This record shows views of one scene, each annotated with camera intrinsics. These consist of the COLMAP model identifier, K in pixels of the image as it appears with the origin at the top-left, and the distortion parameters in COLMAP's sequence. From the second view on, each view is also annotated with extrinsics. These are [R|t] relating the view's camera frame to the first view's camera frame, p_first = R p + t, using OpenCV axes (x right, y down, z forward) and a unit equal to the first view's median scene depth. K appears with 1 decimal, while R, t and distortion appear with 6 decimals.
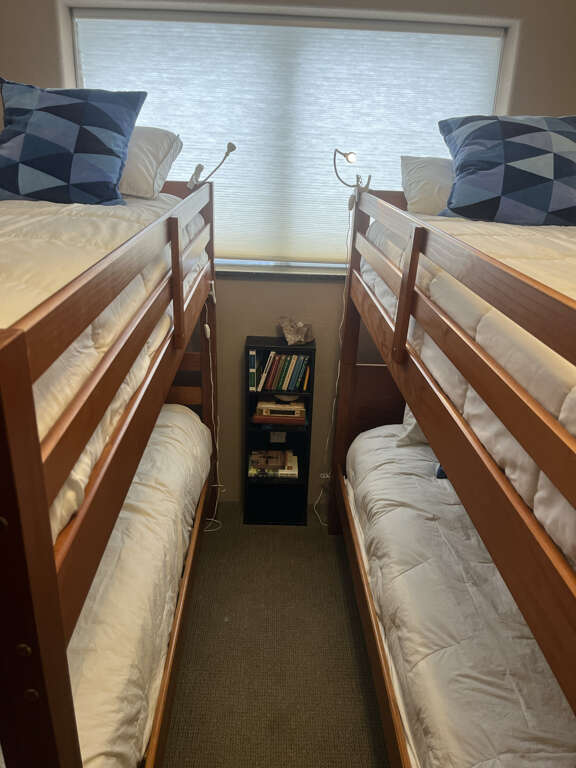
lens RADIAL K [[573.7, 0, 289.3], [0, 573.7, 388.5], [0, 0, 1]] dist [0.061885, -0.087446]
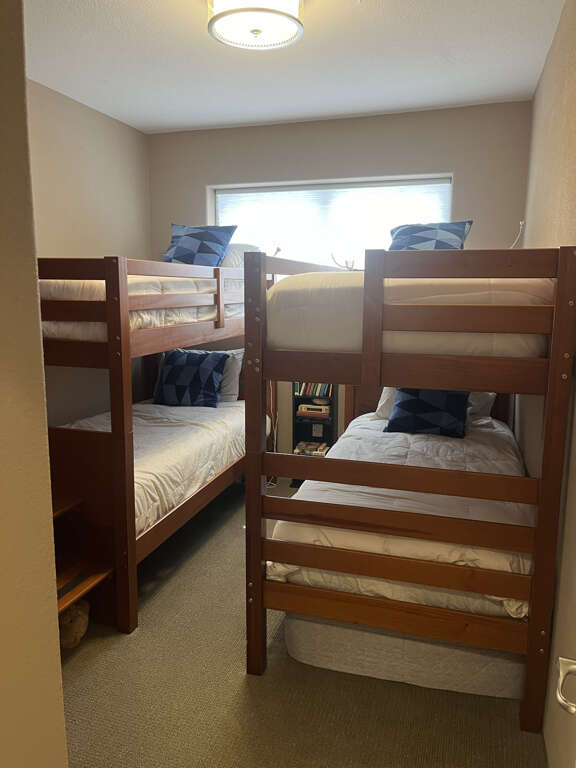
lens RADIAL K [[573.7, 0, 289.3], [0, 573.7, 388.5], [0, 0, 1]] dist [0.061885, -0.087446]
pose [[0.950397, 0.019969, -0.310398, 0.577625], [-0.091229, 0.971944, -0.216801, 0.469117], [0.297360, 0.234364, 0.925554, -0.683686]]
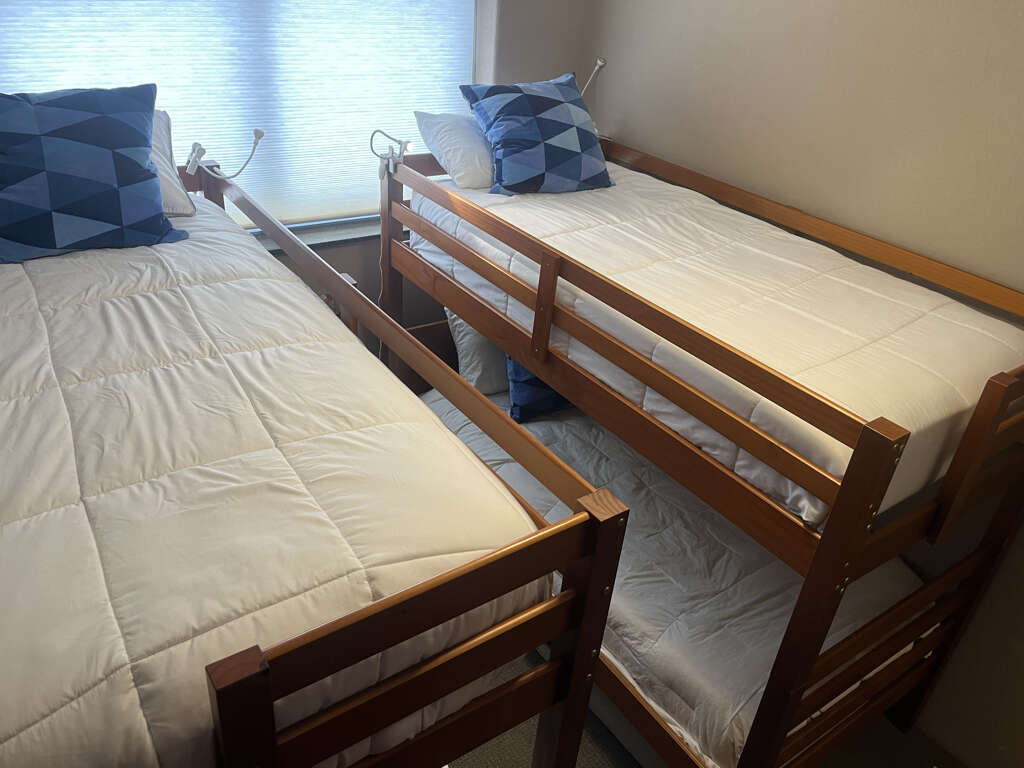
lens RADIAL K [[765.0, 0, 512.0], [0, 765.0, 384.0], [0, 0, 1]] dist [0.061885, -0.087446]
pose [[0.834682, -0.259233, 0.485905, -0.486614], [0.171420, 0.960753, 0.218105, -0.269039], [-0.523374, -0.098754, 0.846361, -0.234031]]
